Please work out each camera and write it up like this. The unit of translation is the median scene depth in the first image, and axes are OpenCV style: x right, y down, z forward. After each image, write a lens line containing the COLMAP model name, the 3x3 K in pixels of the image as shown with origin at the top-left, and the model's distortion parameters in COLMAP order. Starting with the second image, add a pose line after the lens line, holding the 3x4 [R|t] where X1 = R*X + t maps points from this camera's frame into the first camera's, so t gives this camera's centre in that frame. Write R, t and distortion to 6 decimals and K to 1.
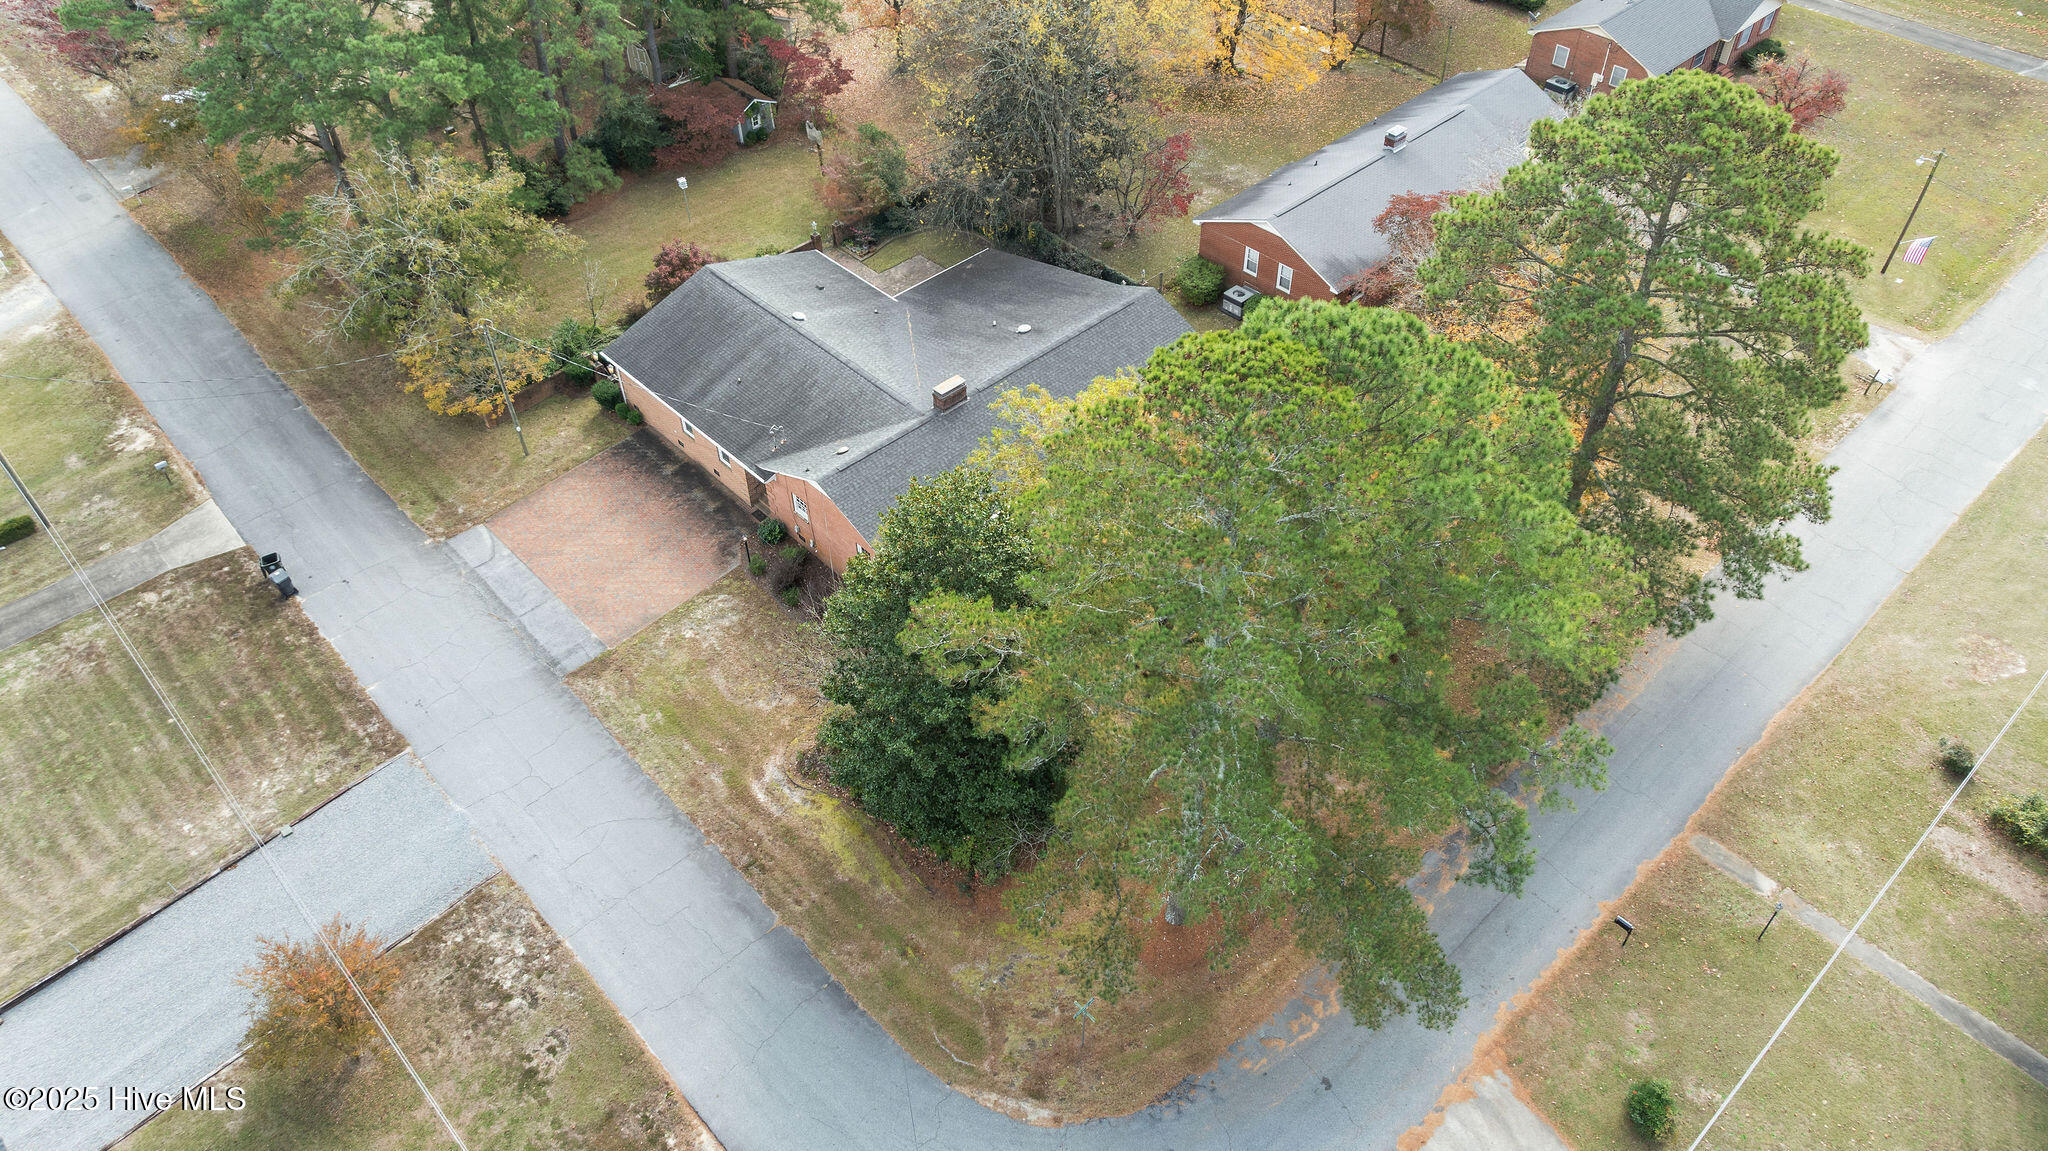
lens RADIAL K [[1405.8, 0, 1025.5], [0, 1405.8, 615.9], [0, 0, 1]] dist [-0.032170, 0.005539]
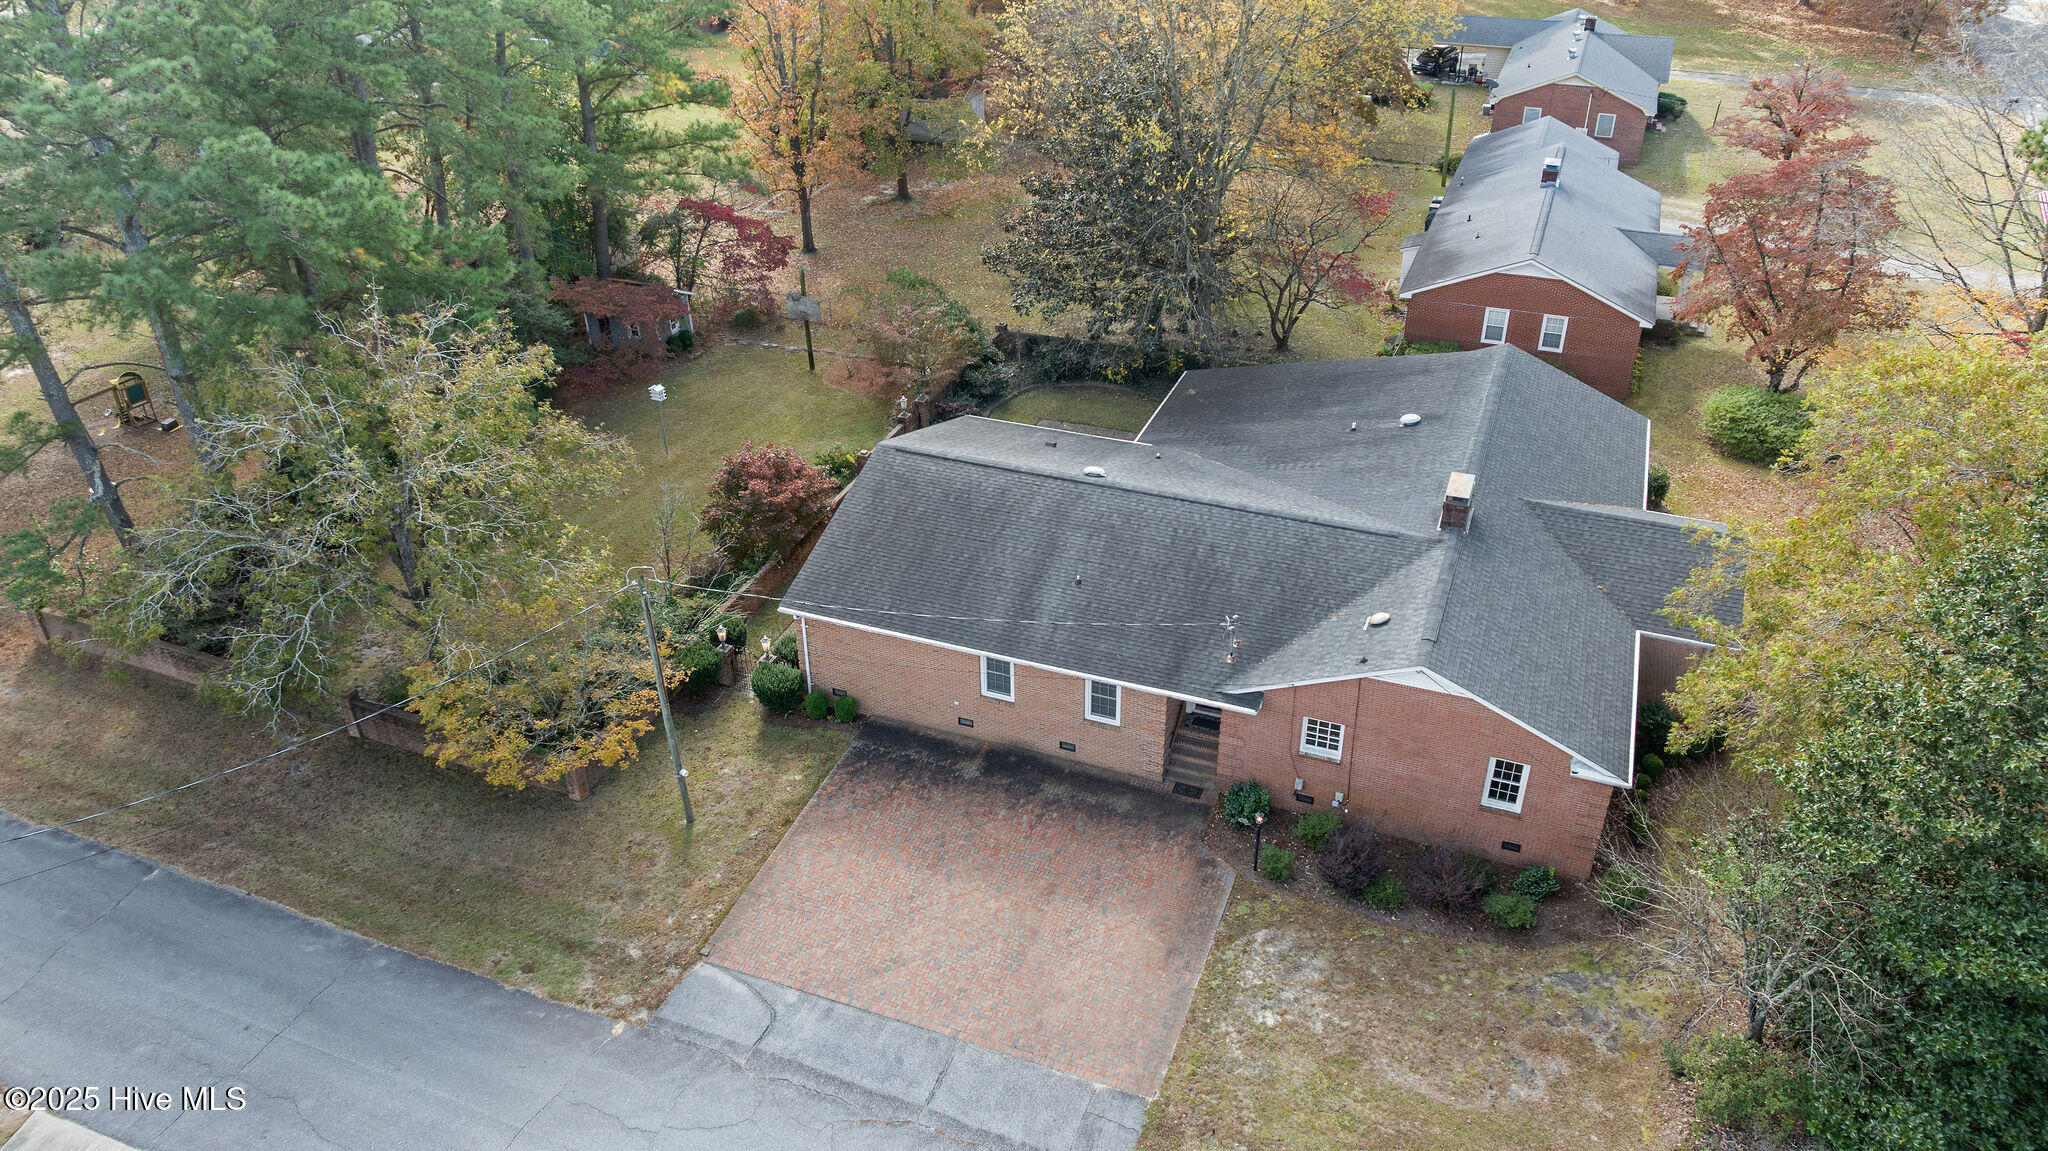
lens RADIAL K [[1464.4, 0, 1024.0], [0, 1464.4, 575.5], [0, 0, 1]] dist [-0.042671, 0.073499]
pose [[0.906216, -0.222467, 0.359556, -0.456736], [0.308691, 0.929230, -0.203078, -0.054483], [-0.288933, 0.295024, 0.910757, 0.468954]]
